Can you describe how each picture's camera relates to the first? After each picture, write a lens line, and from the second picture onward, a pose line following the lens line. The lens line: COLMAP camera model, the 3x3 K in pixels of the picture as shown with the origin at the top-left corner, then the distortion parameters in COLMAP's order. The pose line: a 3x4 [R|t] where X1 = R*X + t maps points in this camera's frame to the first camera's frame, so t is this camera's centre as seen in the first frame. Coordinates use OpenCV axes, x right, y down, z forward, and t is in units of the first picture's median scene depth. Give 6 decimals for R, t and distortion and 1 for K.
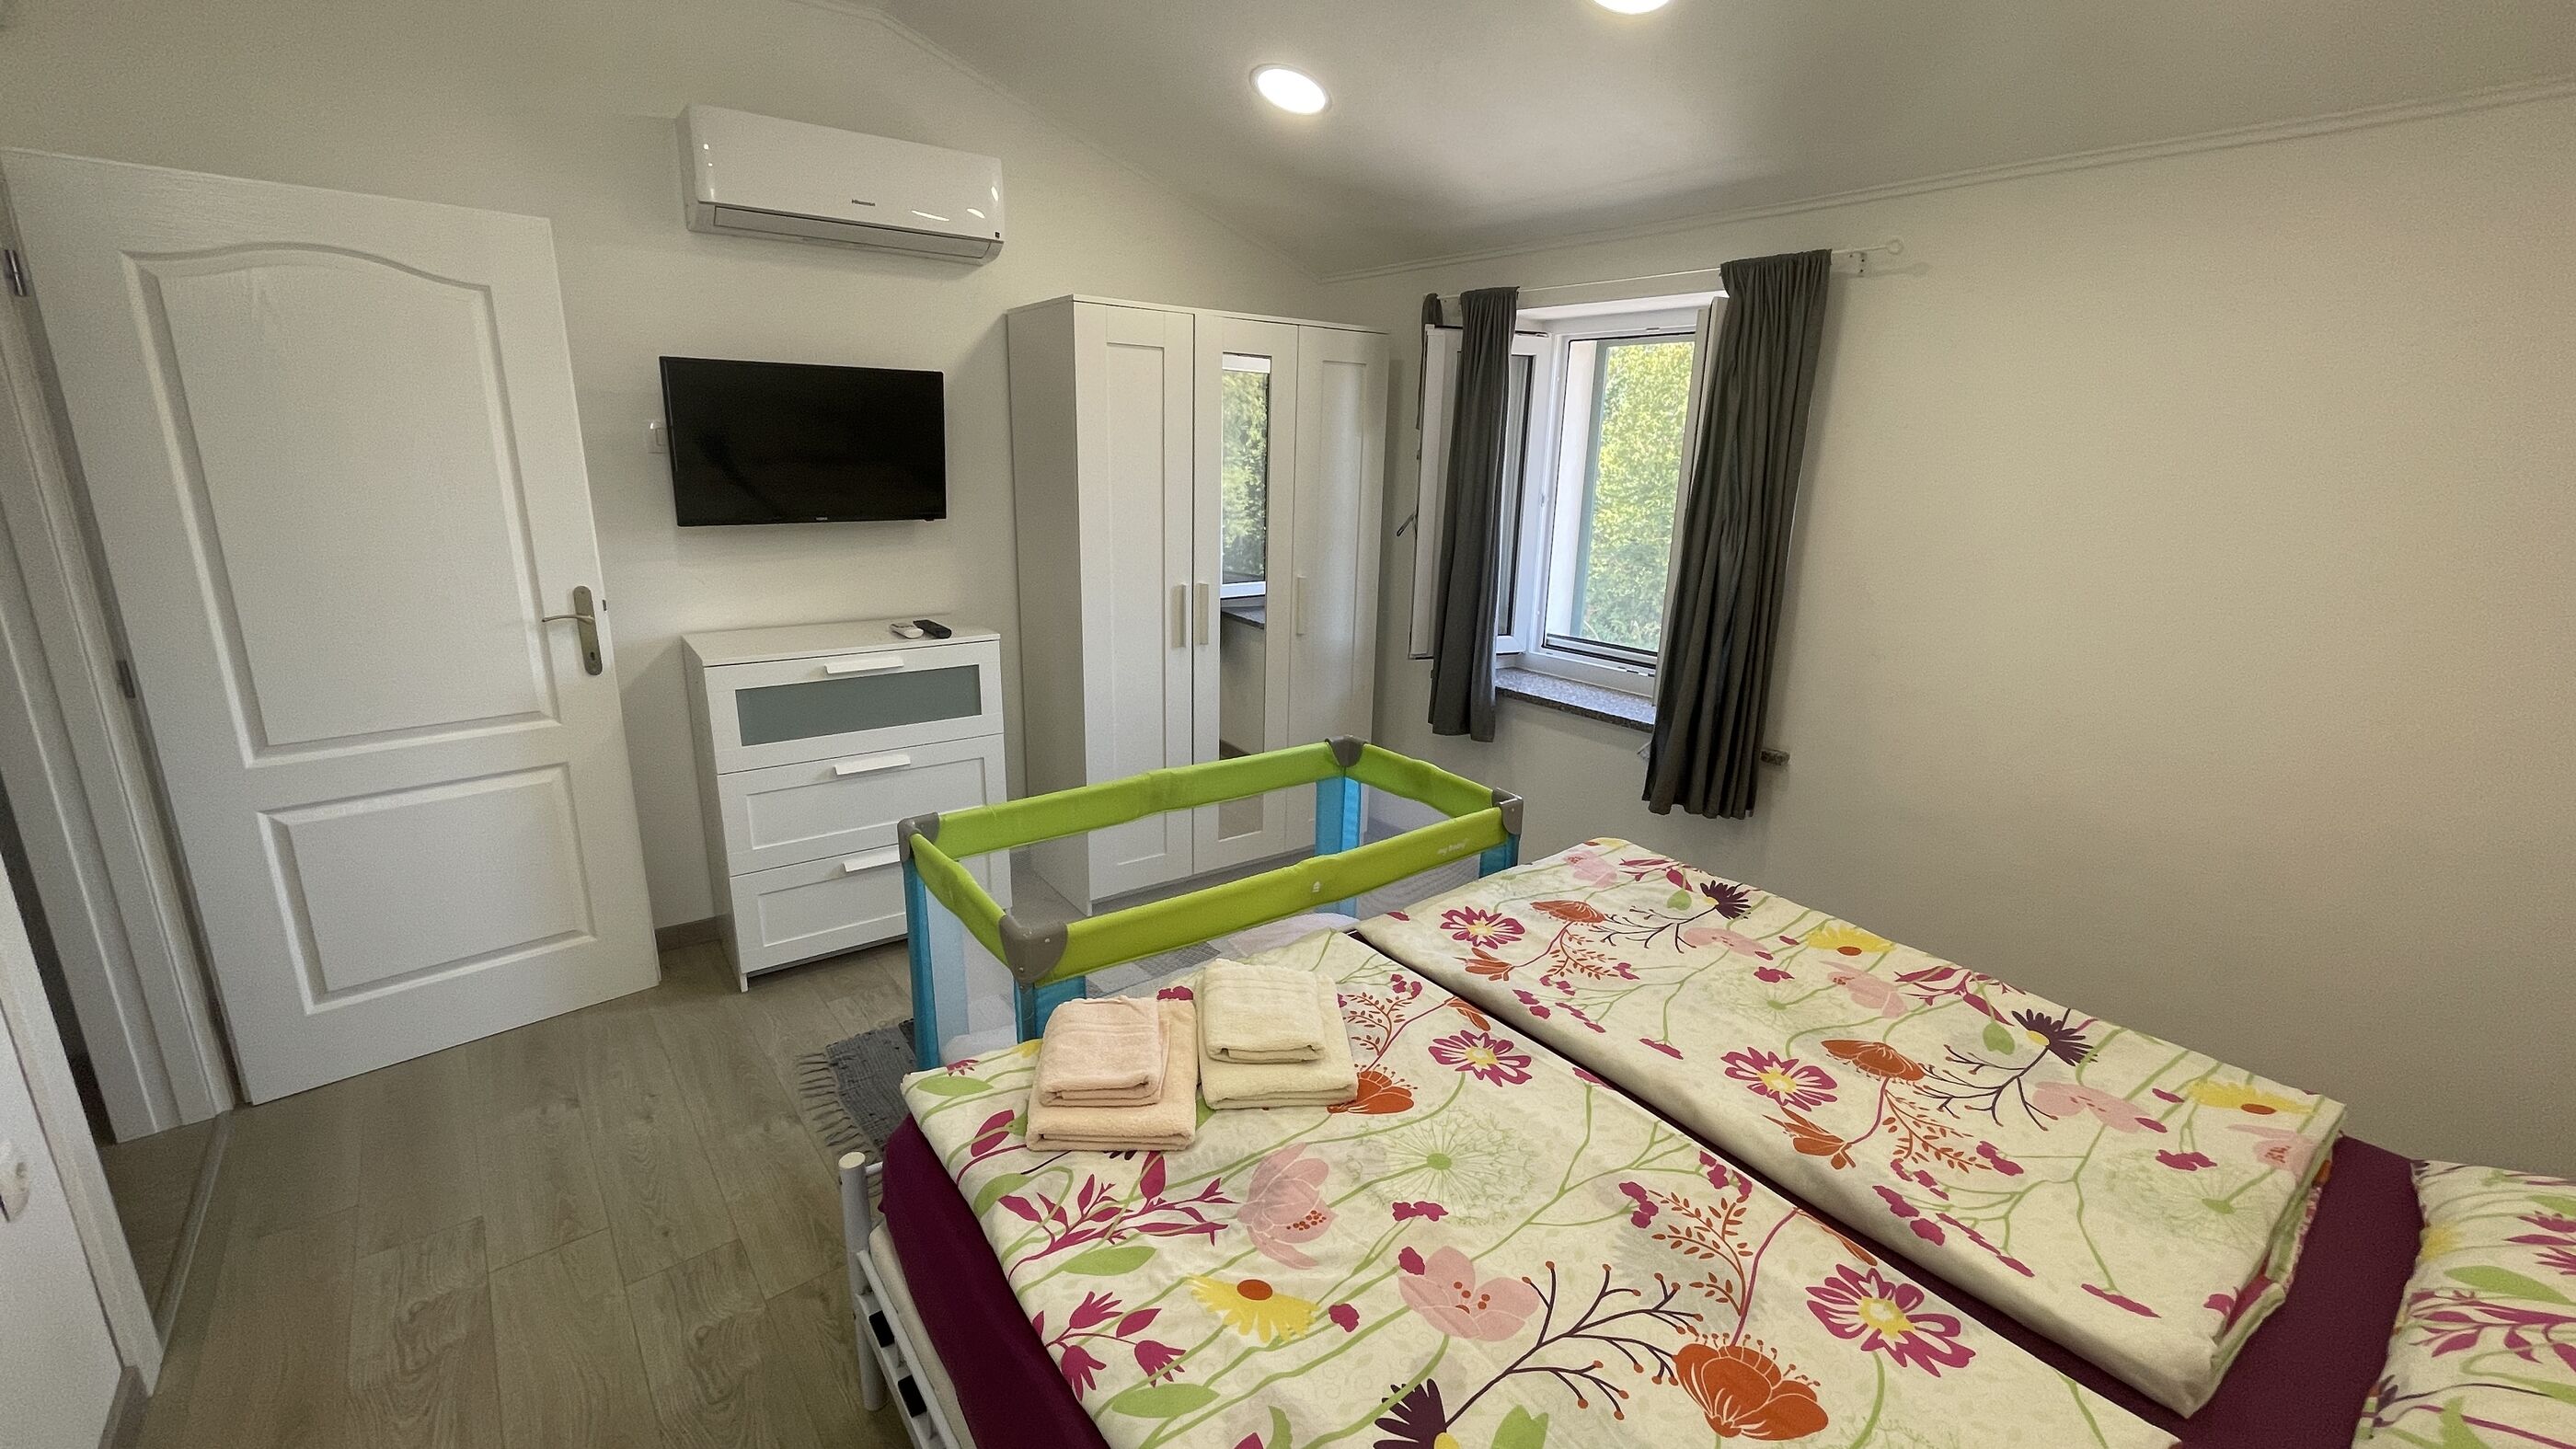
lens RADIAL K [[1039.0, 0, 1287.5], [0, 1039.0, 722.9], [0, 0, 1]] dist [-0.001806, -0.000799]
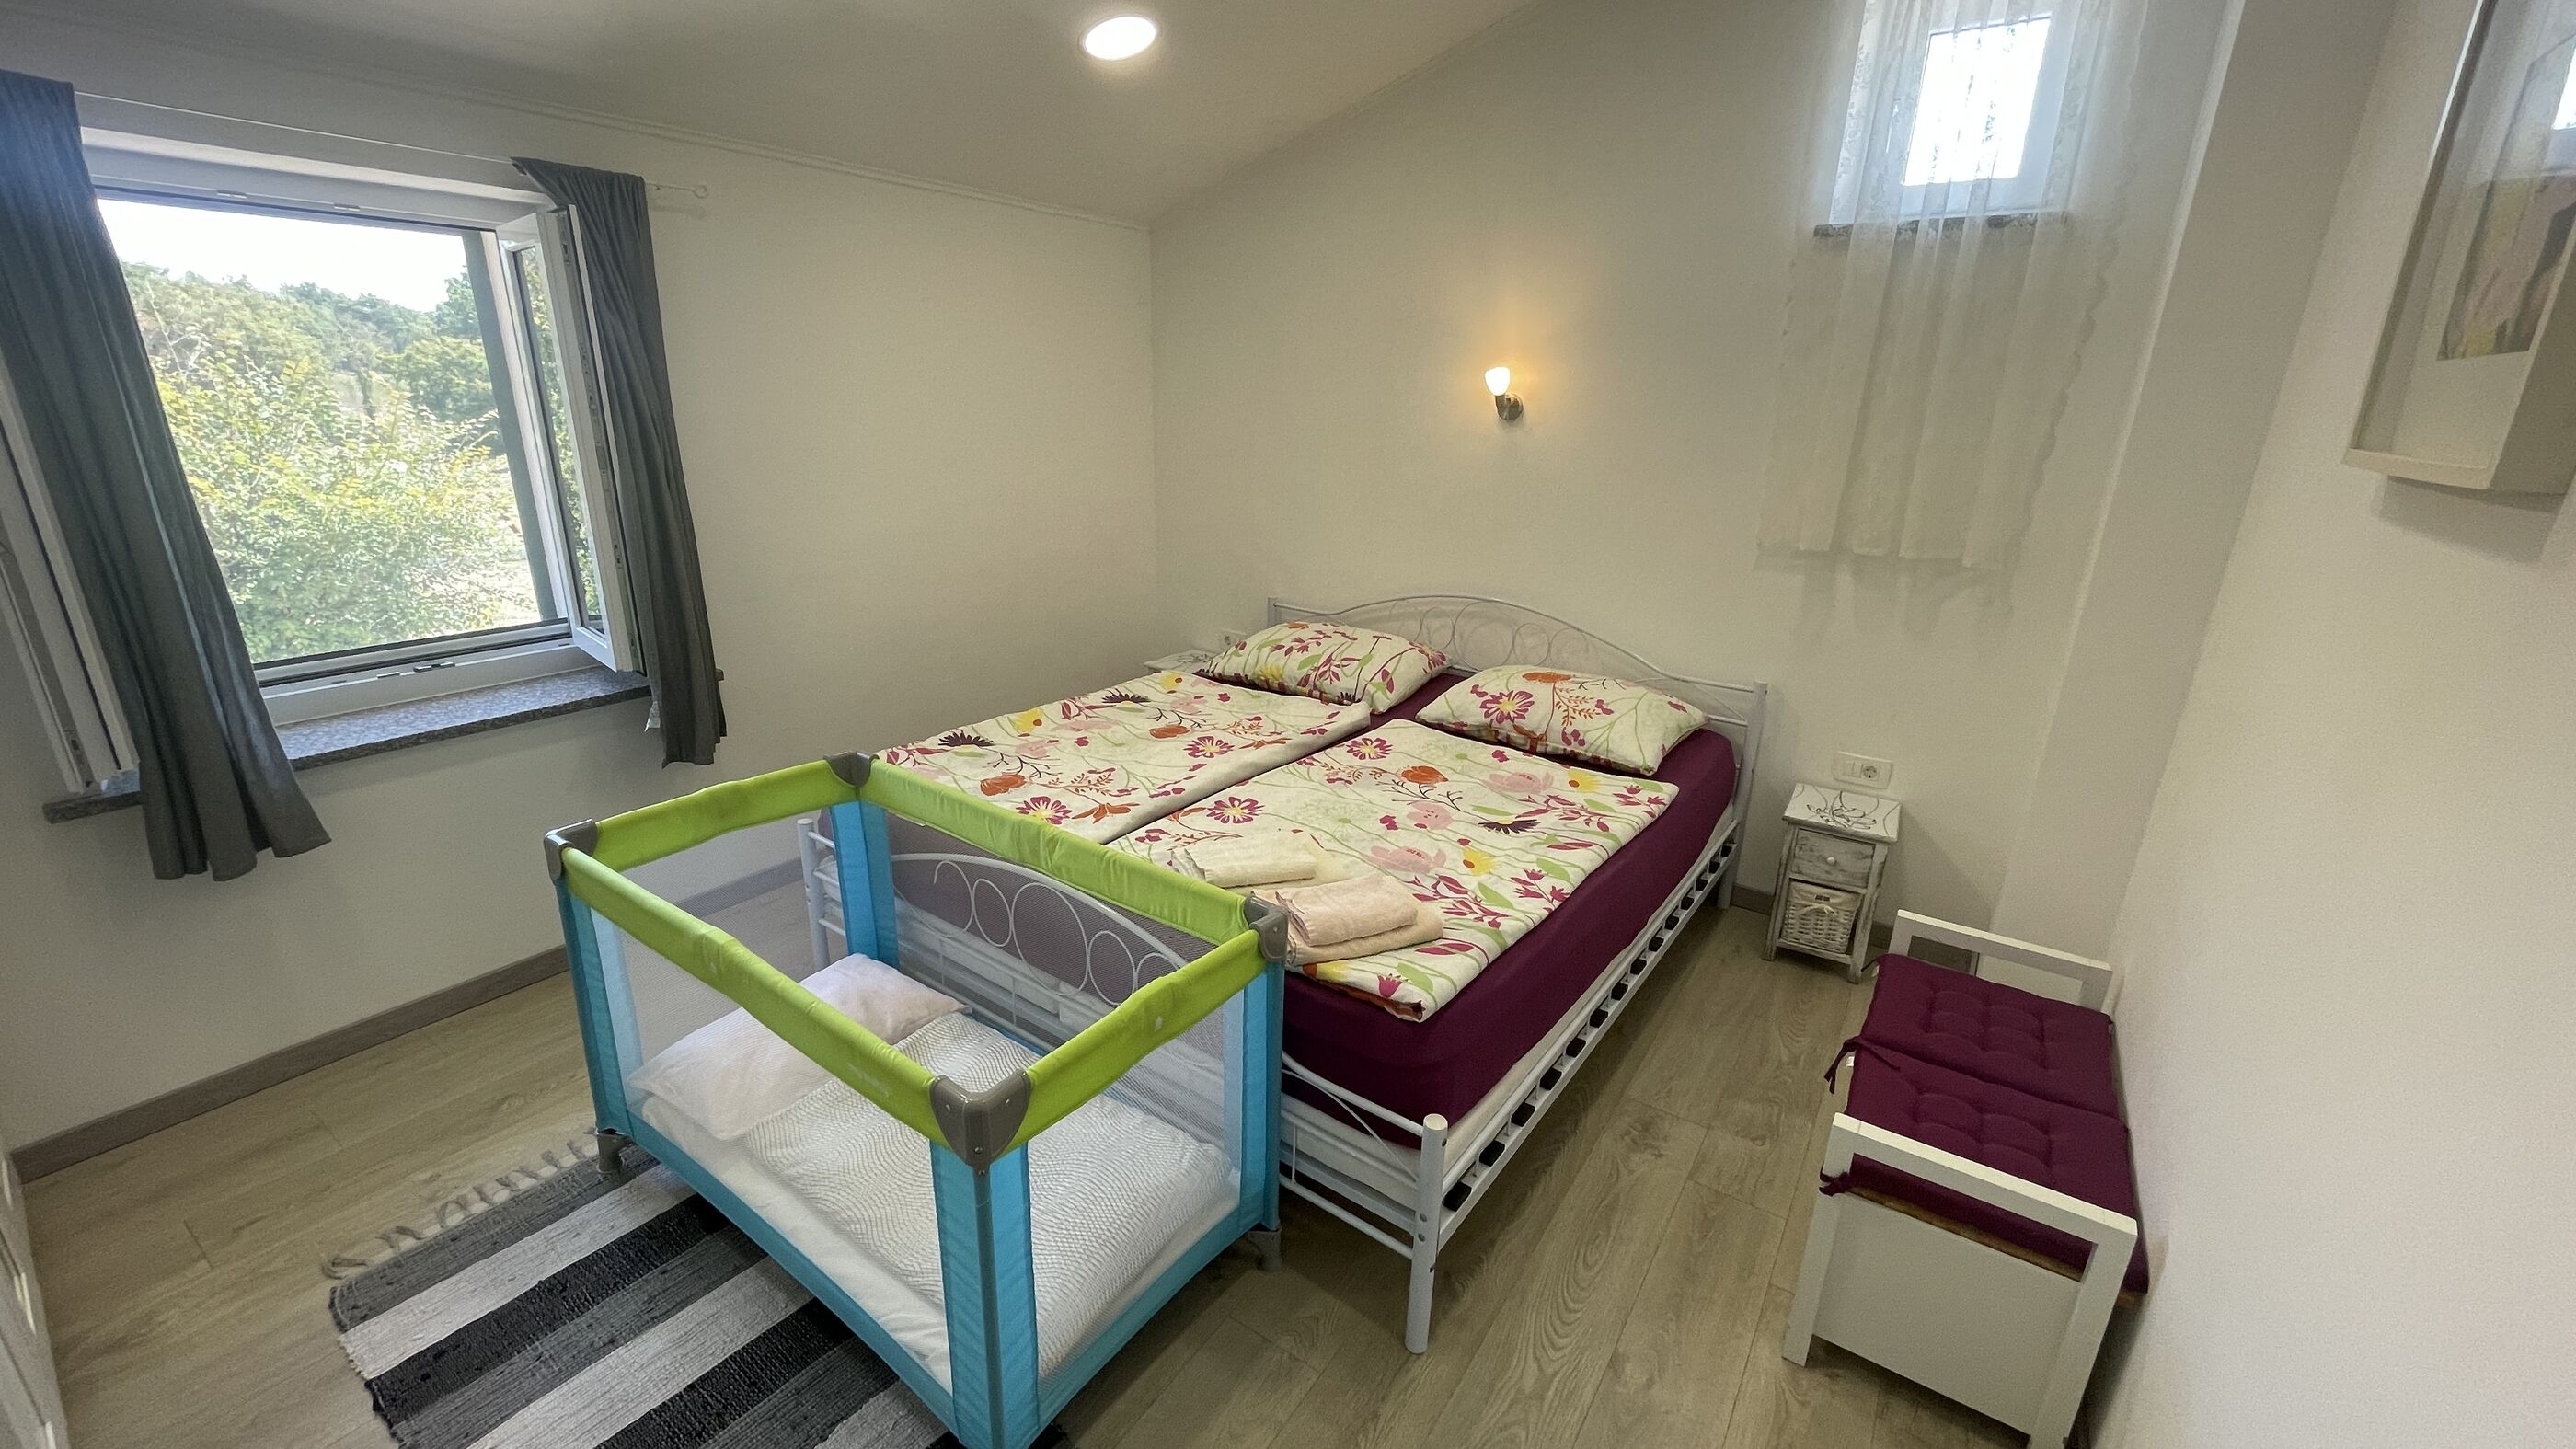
lens RADIAL K [[1039.0, 0, 1286.0], [0, 1039.0, 724.2], [0, 0, 1]] dist [-0.001806, -0.000799]
pose [[-0.293227, -0.327930, 0.898042, -1.178946], [0.214964, 0.892665, 0.396156, -0.382837], [-0.931562, 0.309211, -0.191261, 1.211243]]
